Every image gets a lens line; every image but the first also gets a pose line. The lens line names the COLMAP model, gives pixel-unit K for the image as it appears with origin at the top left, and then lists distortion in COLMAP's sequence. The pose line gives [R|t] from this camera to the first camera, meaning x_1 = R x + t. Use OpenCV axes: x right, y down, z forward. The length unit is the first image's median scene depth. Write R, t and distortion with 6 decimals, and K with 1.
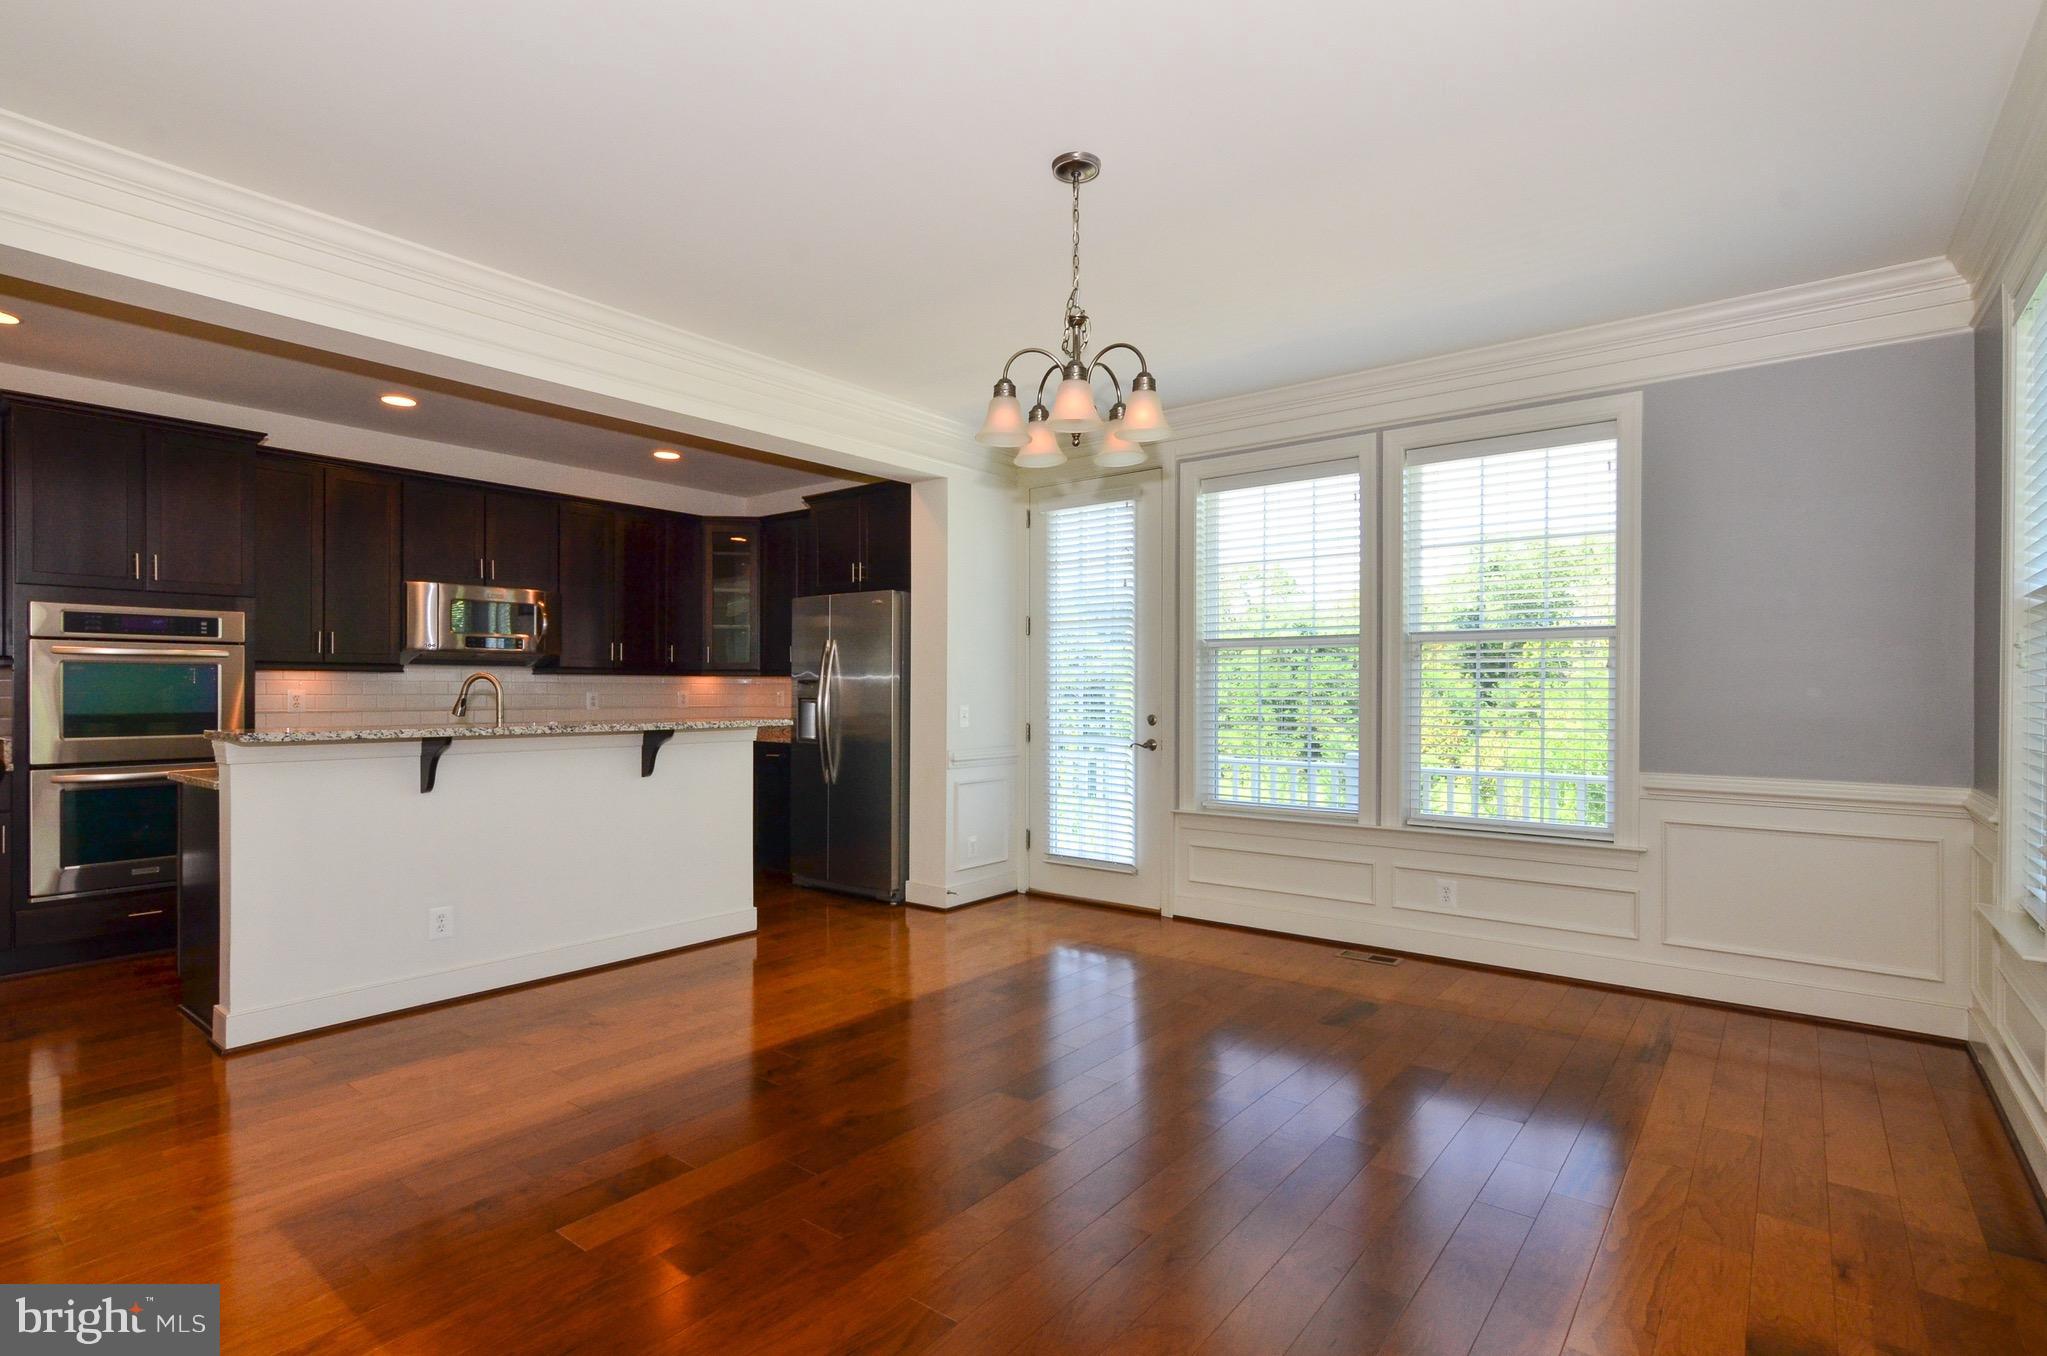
lens RADIAL K [[1018.1, 0, 1020.7], [0, 1018.1, 695.8], [0, 0, 1]] dist [-0.018600, 0.016933]
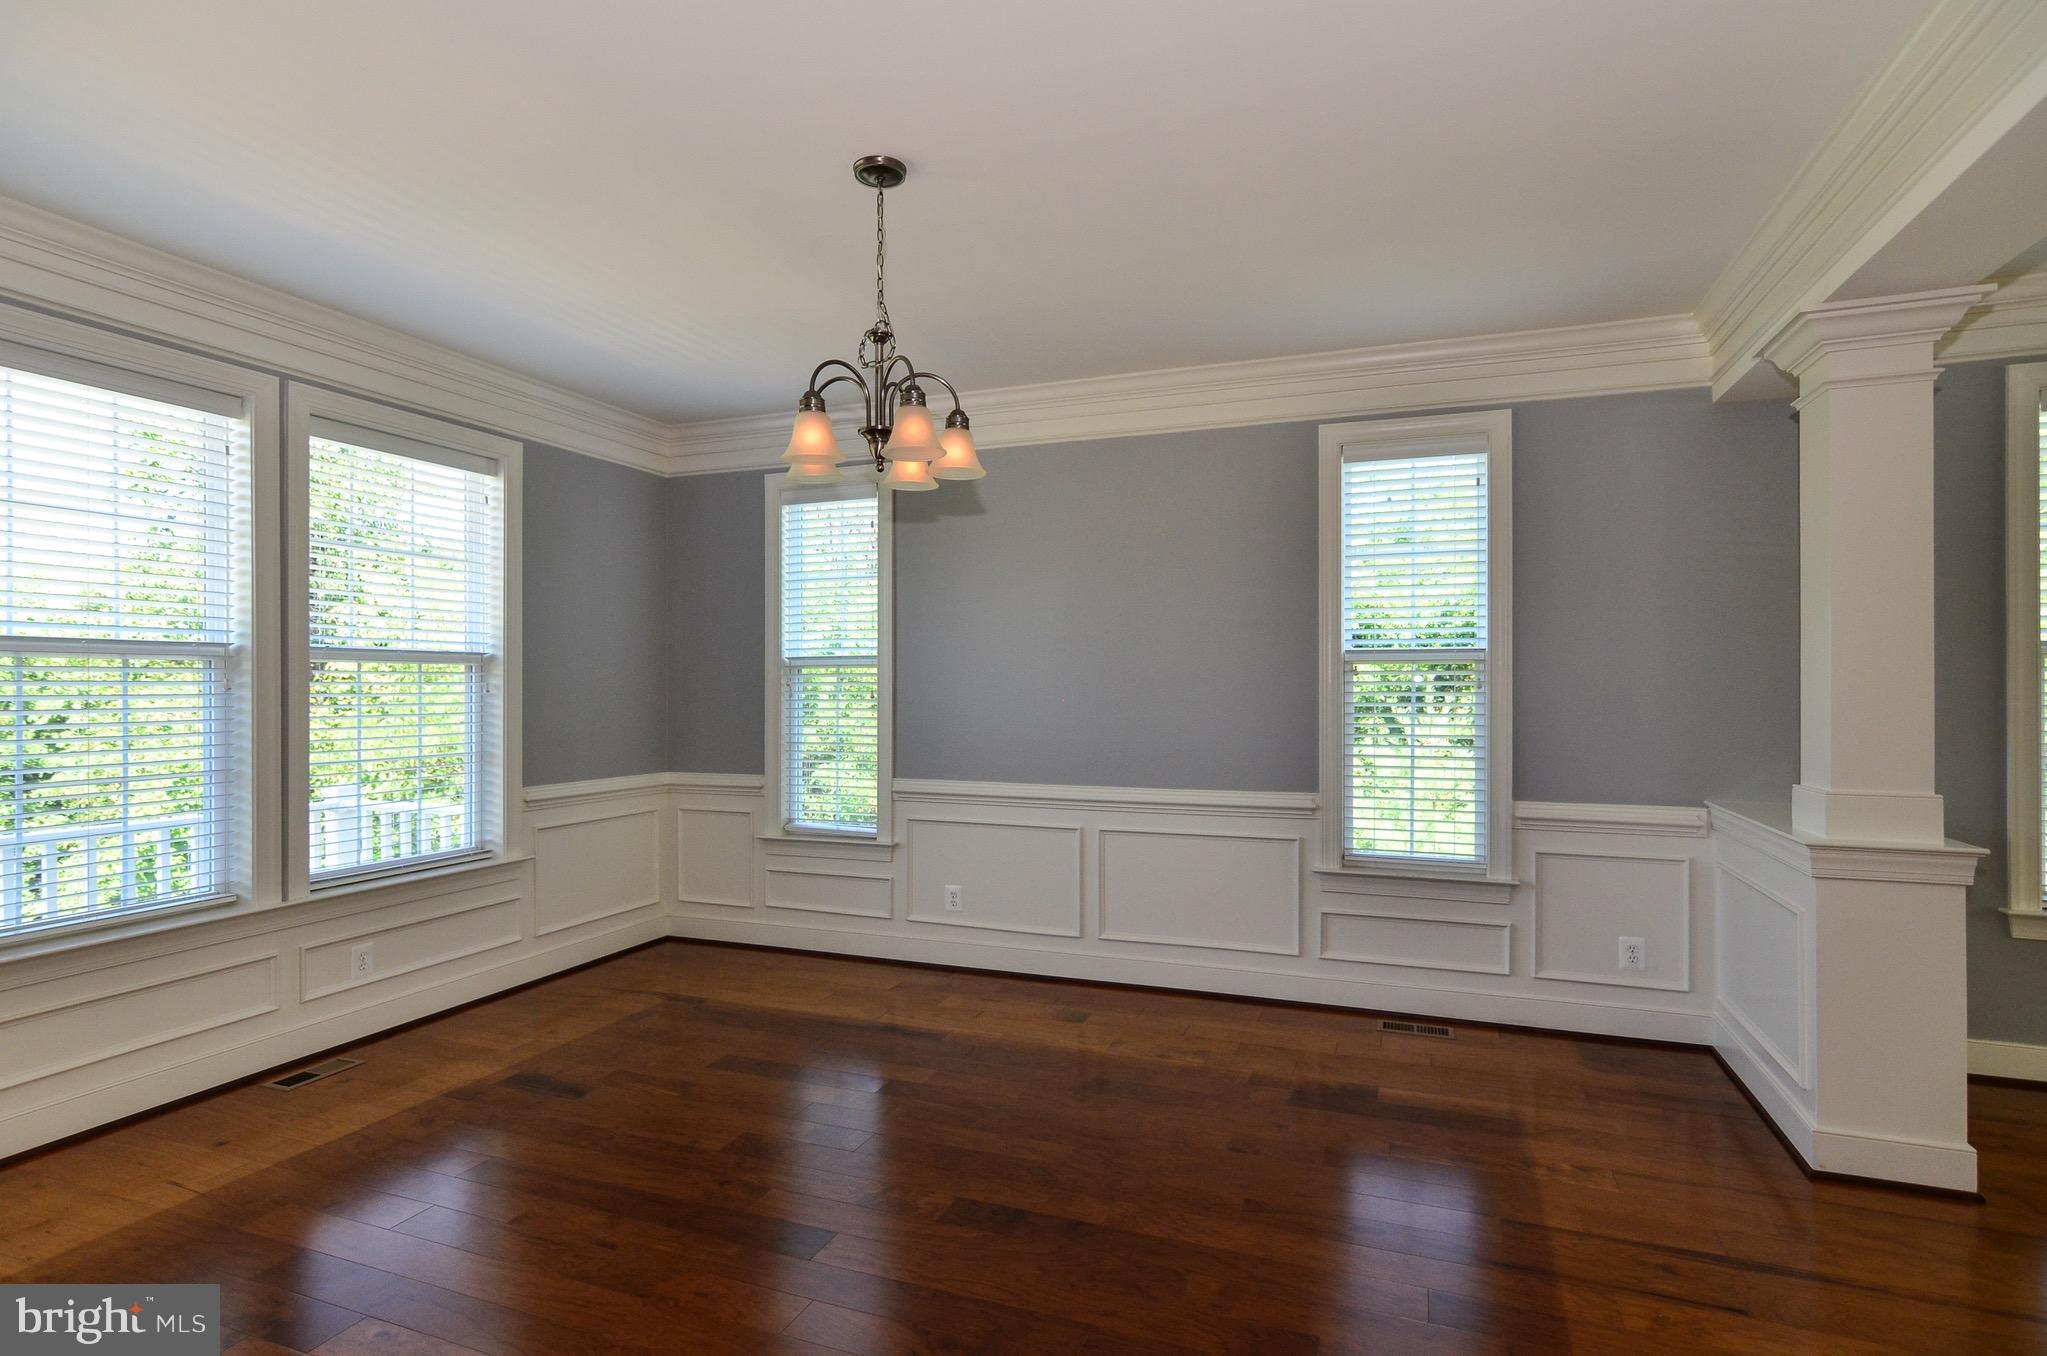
lens RADIAL K [[1047.5, 0, 1020.6], [0, 1047.5, 688.2], [0, 0, 1]] dist [-0.004681, -0.000417]
pose [[-0.307516, -0.007138, 0.951516, -0.553162], [0.003927, 0.999954, 0.008771, -0.035766], [-0.951535, 0.006434, -0.307474, 0.722413]]
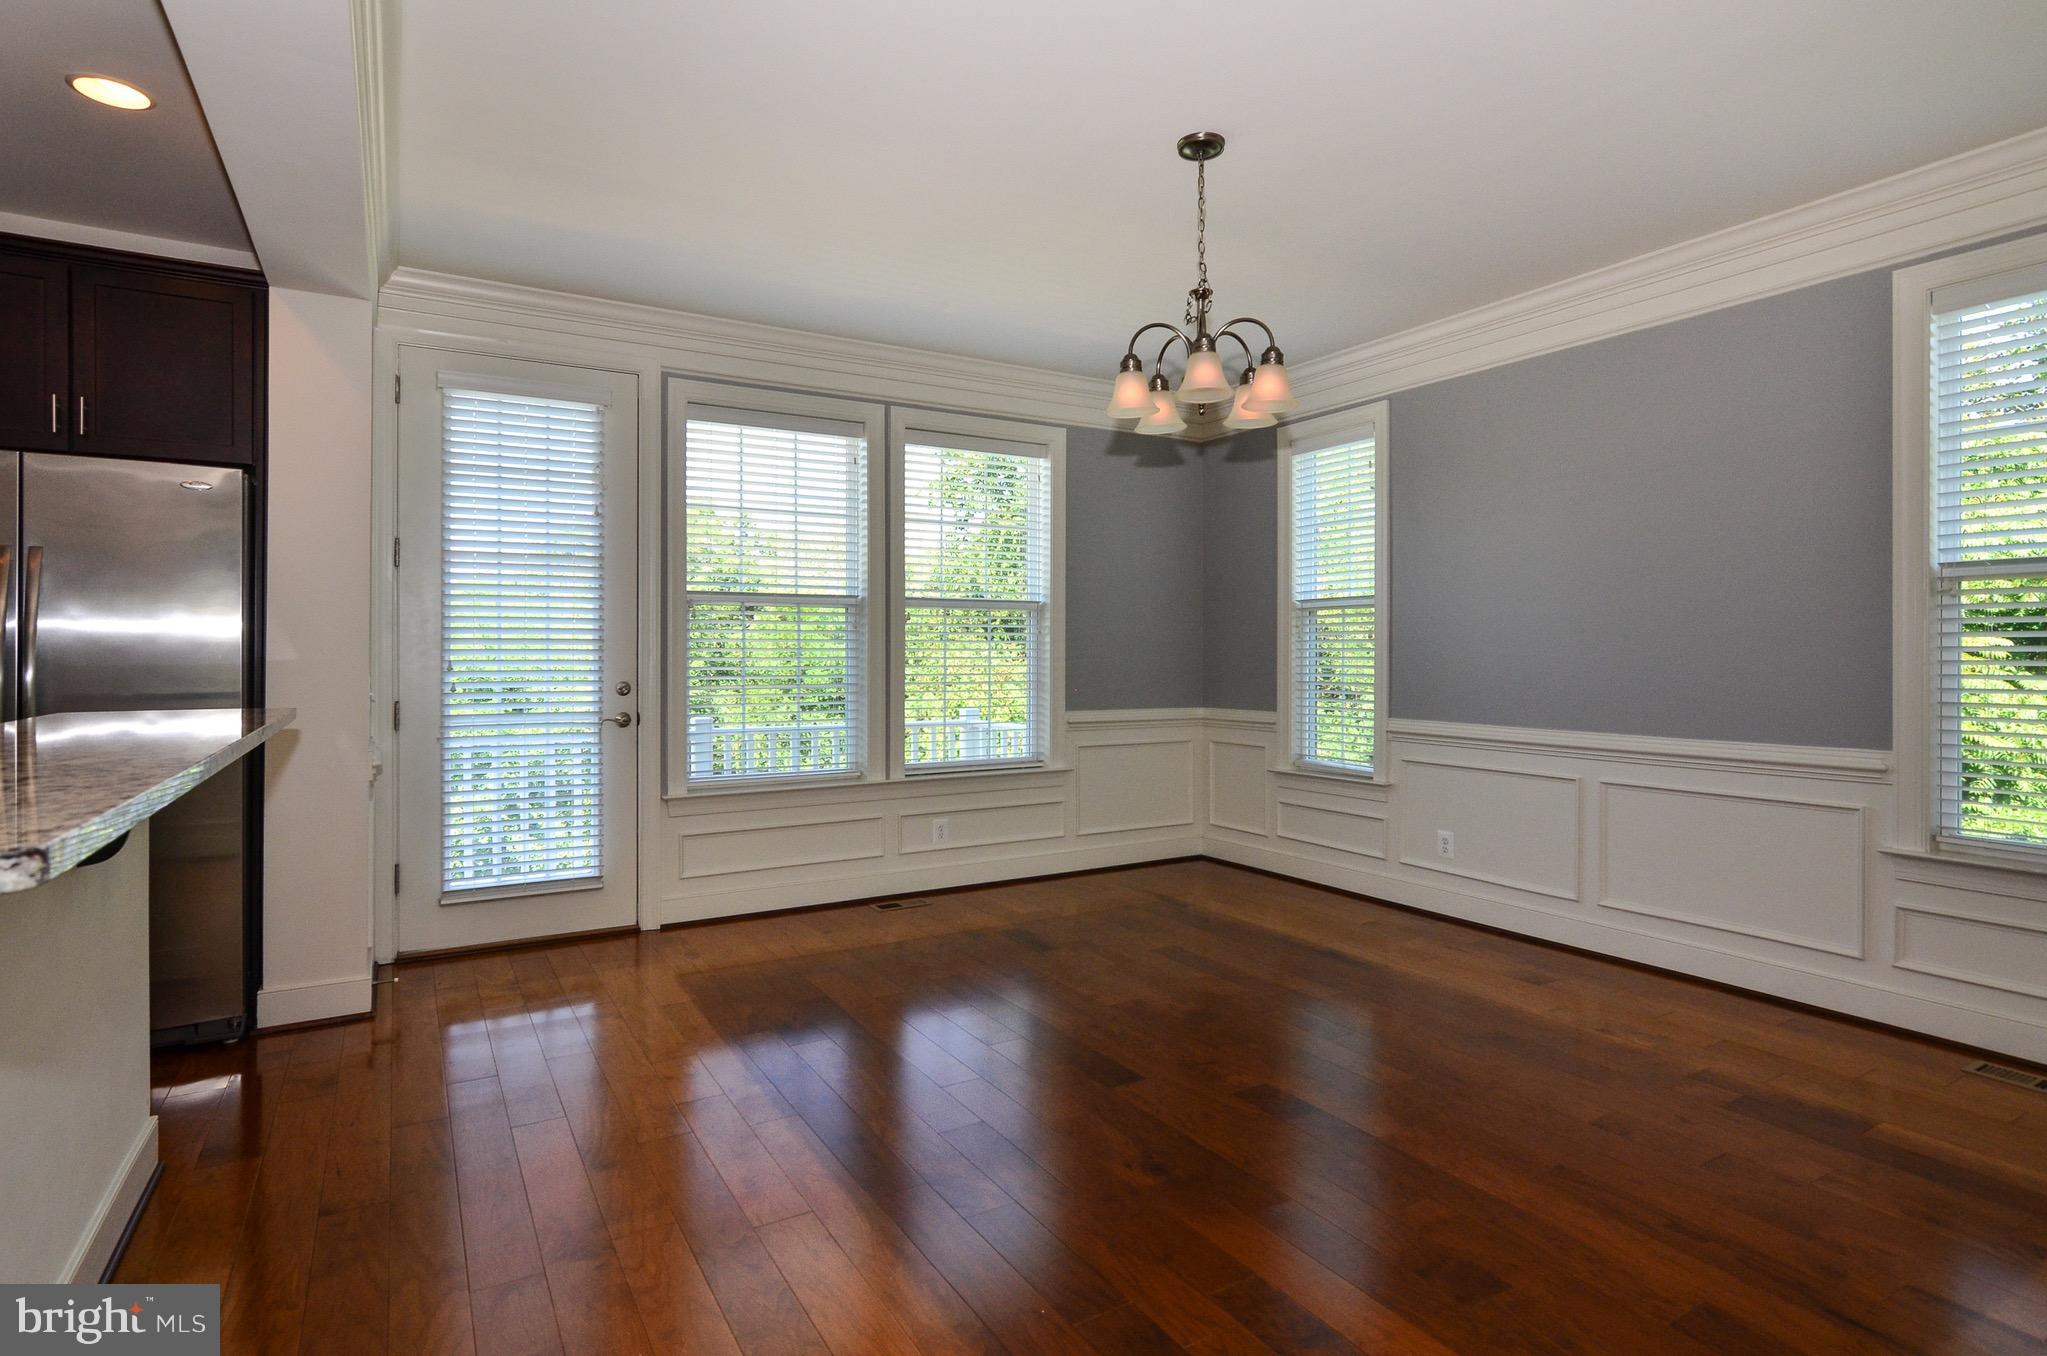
lens RADIAL K [[1063.0, 0, 1026.6], [0, 1063.0, 651.1], [0, 0, 1]] dist [-0.001167, 0.000237]
pose [[0.343528, -0.002737, 0.939138, -0.633706], [0.005997, 0.999982, 0.000721, -0.005258], [-0.939123, 0.005385, 0.343538, 0.488993]]
